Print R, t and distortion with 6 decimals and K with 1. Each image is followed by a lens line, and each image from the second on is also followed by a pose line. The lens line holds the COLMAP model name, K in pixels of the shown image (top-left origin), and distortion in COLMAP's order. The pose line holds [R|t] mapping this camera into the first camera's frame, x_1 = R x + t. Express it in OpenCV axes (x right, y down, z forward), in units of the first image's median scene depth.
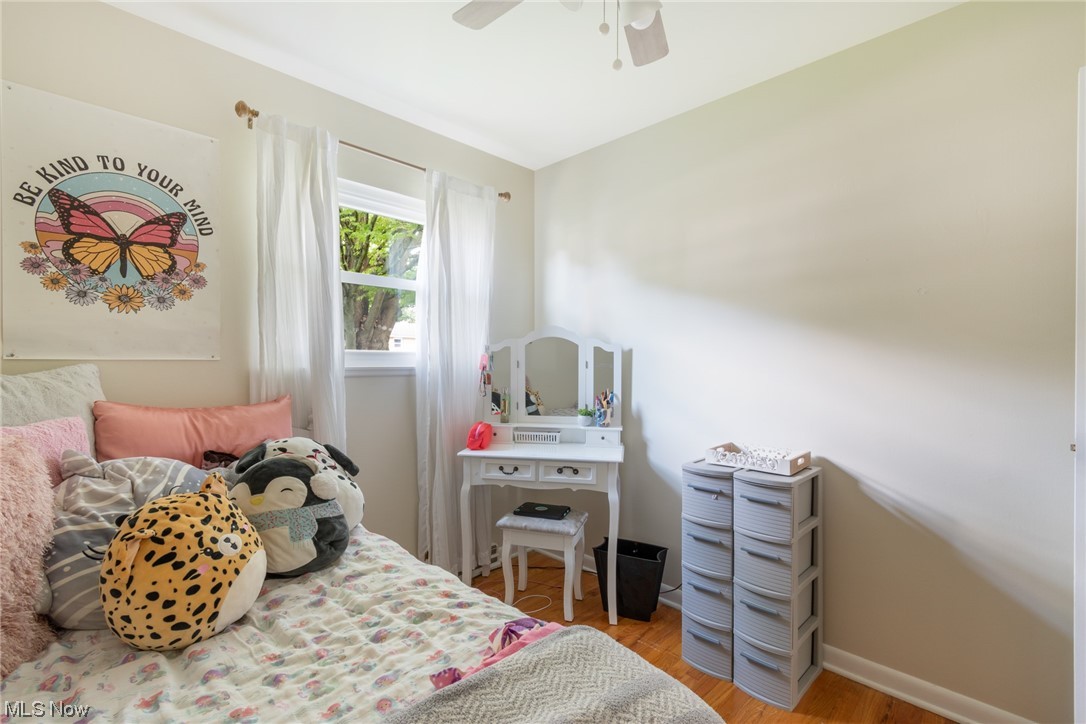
lens RADIAL K [[483.4, 0, 540.6], [0, 483.4, 368.2], [0, 0, 1]] dist [0.006144, -0.002788]
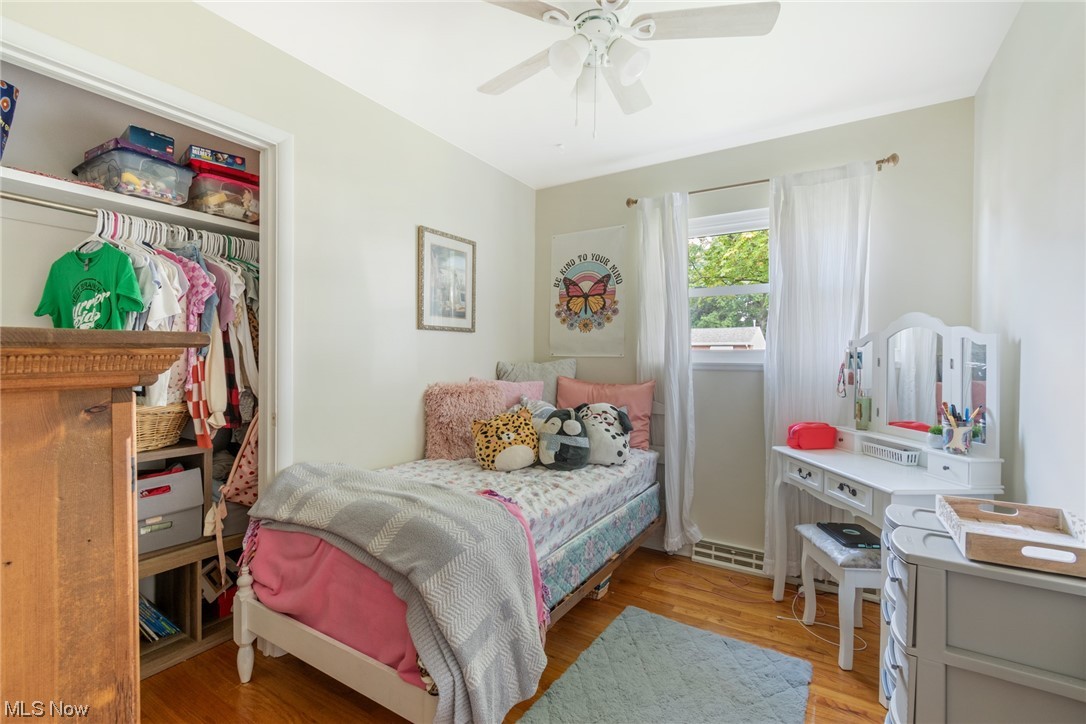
lens RADIAL K [[483.4, 0, 540.8], [0, 483.4, 359.9], [0, 0, 1]] dist [0.006144, -0.002788]
pose [[0.227407, 0.005540, -0.973784, 1.020515], [-0.019254, 0.999814, 0.001192, -0.003022], [0.973609, 0.018479, 0.227472, 0.394258]]
